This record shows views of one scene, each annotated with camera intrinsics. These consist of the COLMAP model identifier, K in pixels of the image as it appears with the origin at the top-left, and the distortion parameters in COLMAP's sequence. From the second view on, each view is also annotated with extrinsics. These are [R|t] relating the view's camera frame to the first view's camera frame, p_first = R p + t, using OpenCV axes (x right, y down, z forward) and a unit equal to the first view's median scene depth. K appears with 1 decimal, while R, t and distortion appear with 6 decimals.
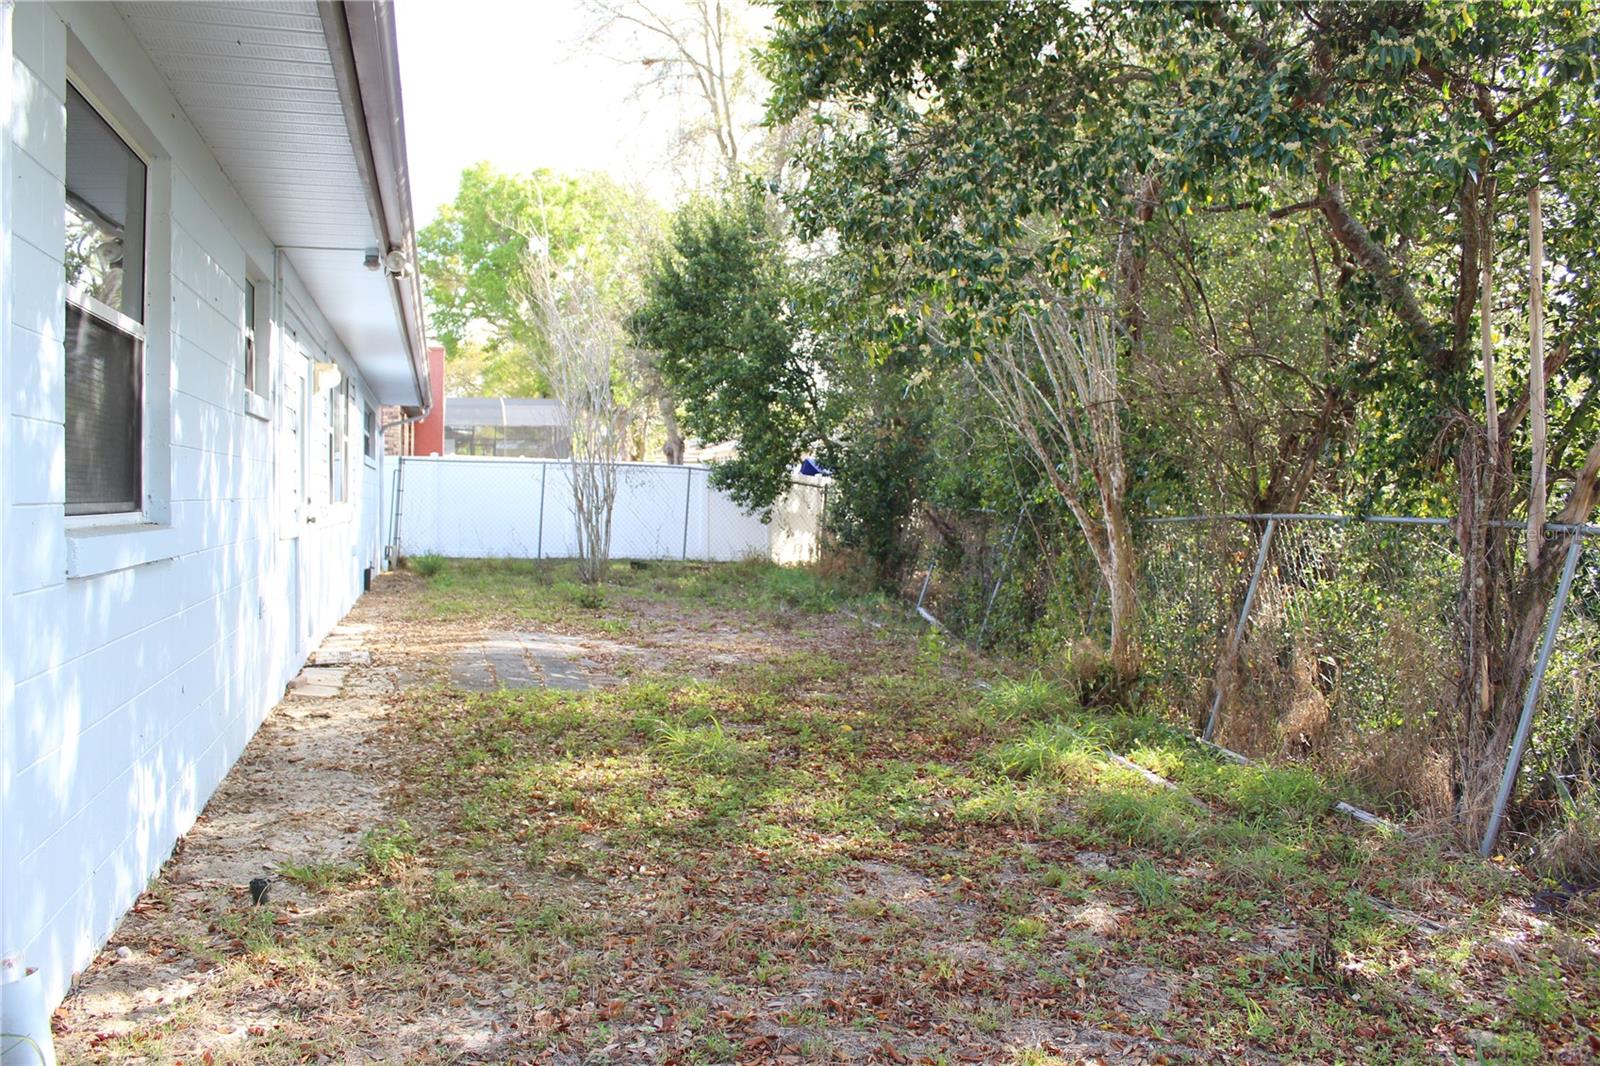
lens RADIAL K [[1325.2, 0, 798.4], [0, 1325.2, 510.9], [0, 0, 1]] dist [-0.163624, 0.140164]
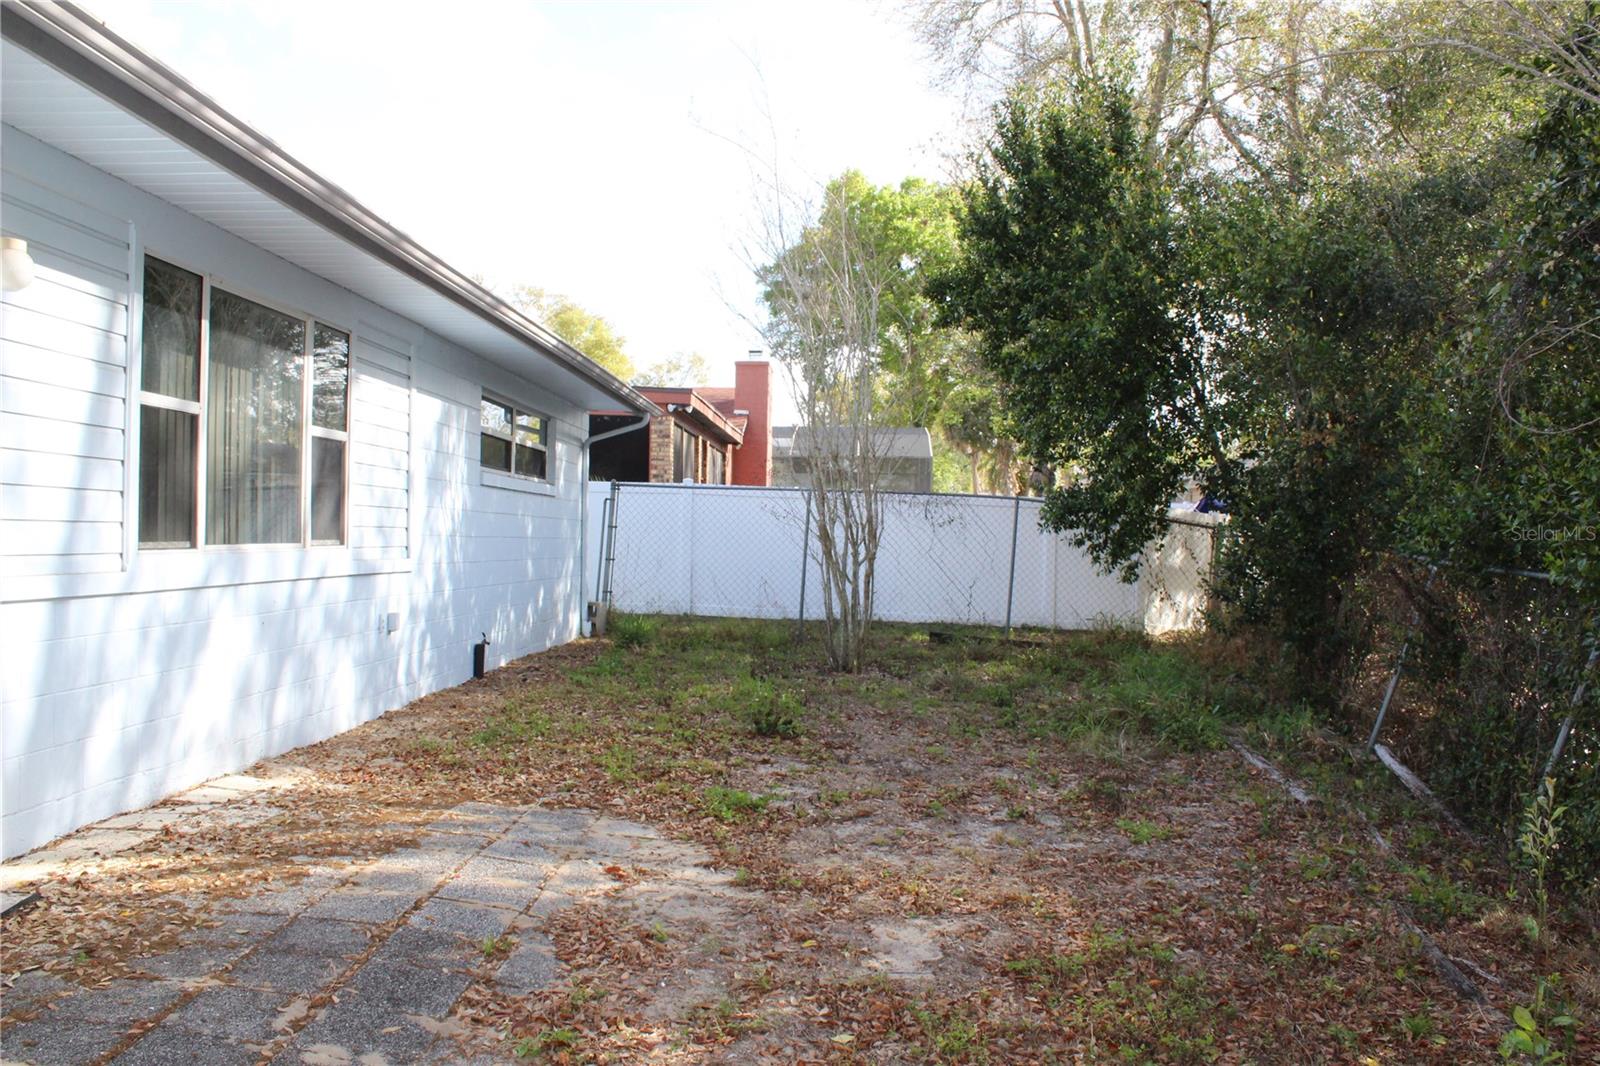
lens RADIAL K [[1325.2, 0, 798.4], [0, 1325.2, 510.9], [0, 0, 1]] dist [-0.163624, 0.140164]
pose [[0.954598, 0.013063, -0.297609, 0.014829], [-0.022443, 0.999352, -0.028123, -0.002909], [0.297049, 0.033526, 0.954273, 0.319338]]
